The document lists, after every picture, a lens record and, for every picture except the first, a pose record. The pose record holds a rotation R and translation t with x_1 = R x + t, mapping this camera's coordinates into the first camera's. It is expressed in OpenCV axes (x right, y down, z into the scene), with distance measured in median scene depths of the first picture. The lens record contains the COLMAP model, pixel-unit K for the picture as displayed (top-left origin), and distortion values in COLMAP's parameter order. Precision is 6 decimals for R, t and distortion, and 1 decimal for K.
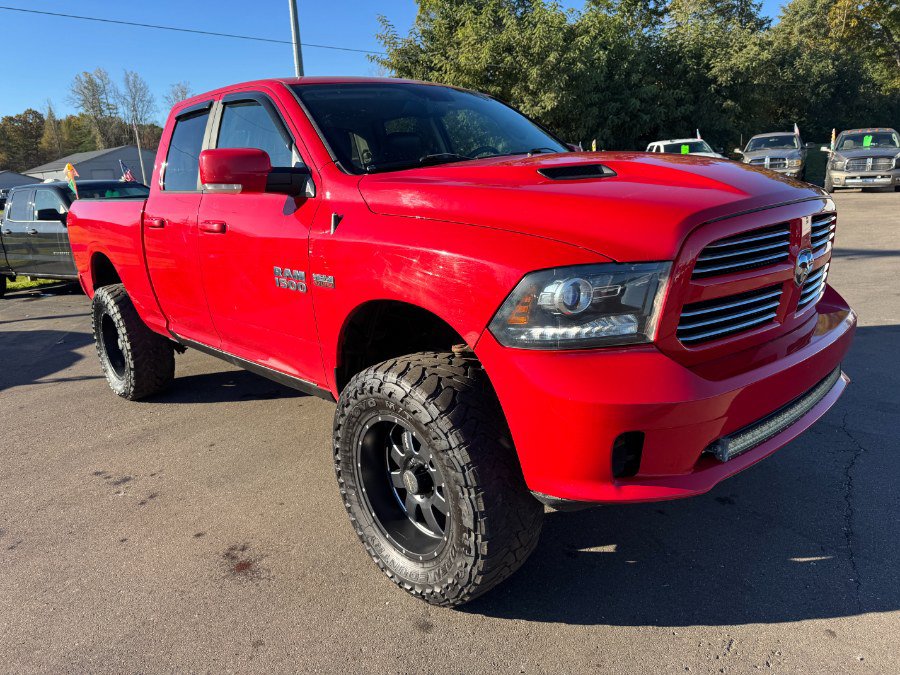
lens RADIAL K [[657.8, 0, 446.0], [0, 657.8, 338.2], [0, 0, 1]] dist [0.001098, 0.004136]
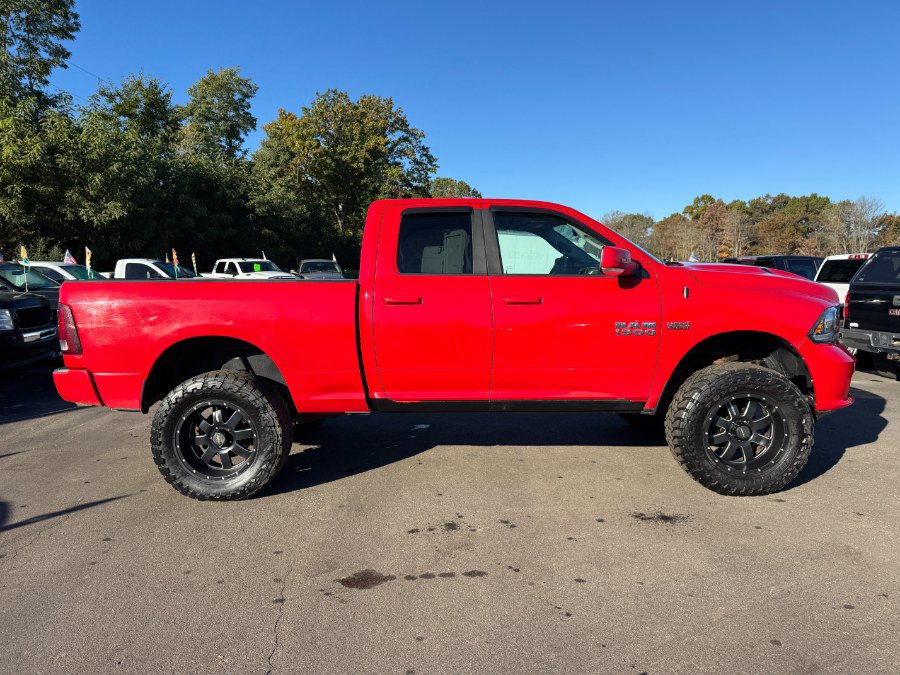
lens RADIAL K [[654.9, 0, 450.0], [0, 654.9, 337.5], [0, 0, 1]] dist [0.013086, -0.005711]
pose [[0.697649, -0.011690, 0.716344, -0.192073], [0.138250, 0.983271, -0.118597, 0.006808], [-0.702974, 0.181774, 0.687594, 0.023897]]
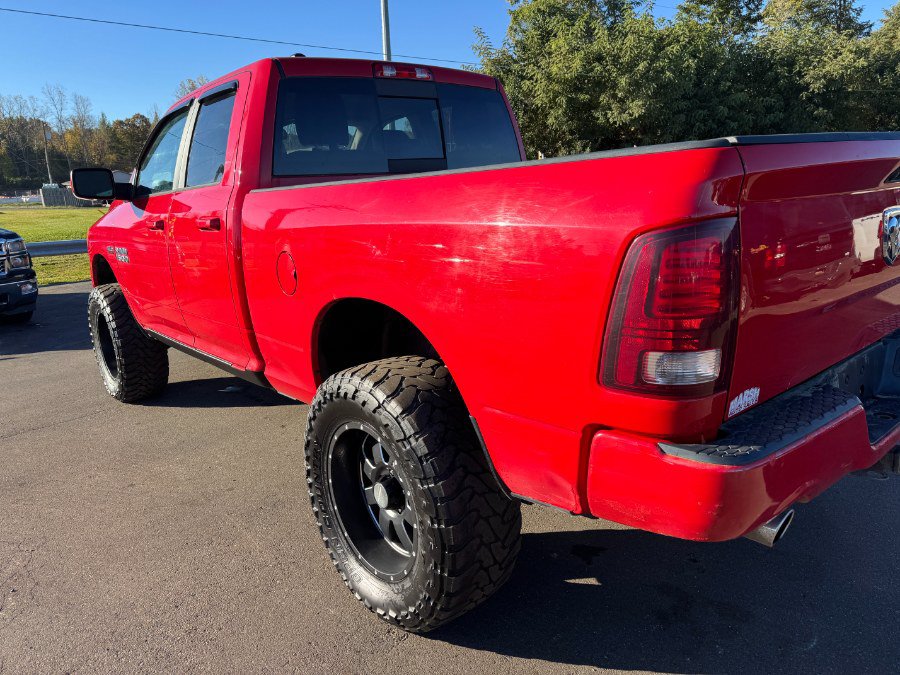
lens RADIAL K [[654.9, 0, 450.0], [0, 654.9, 337.5], [0, 0, 1]] dist [0.013086, -0.005711]
pose [[0.993901, 0.038443, -0.103360, -0.014614], [-0.039231, 0.999214, -0.005606, 0.016667], [0.103063, 0.009627, 0.994628, -0.053435]]
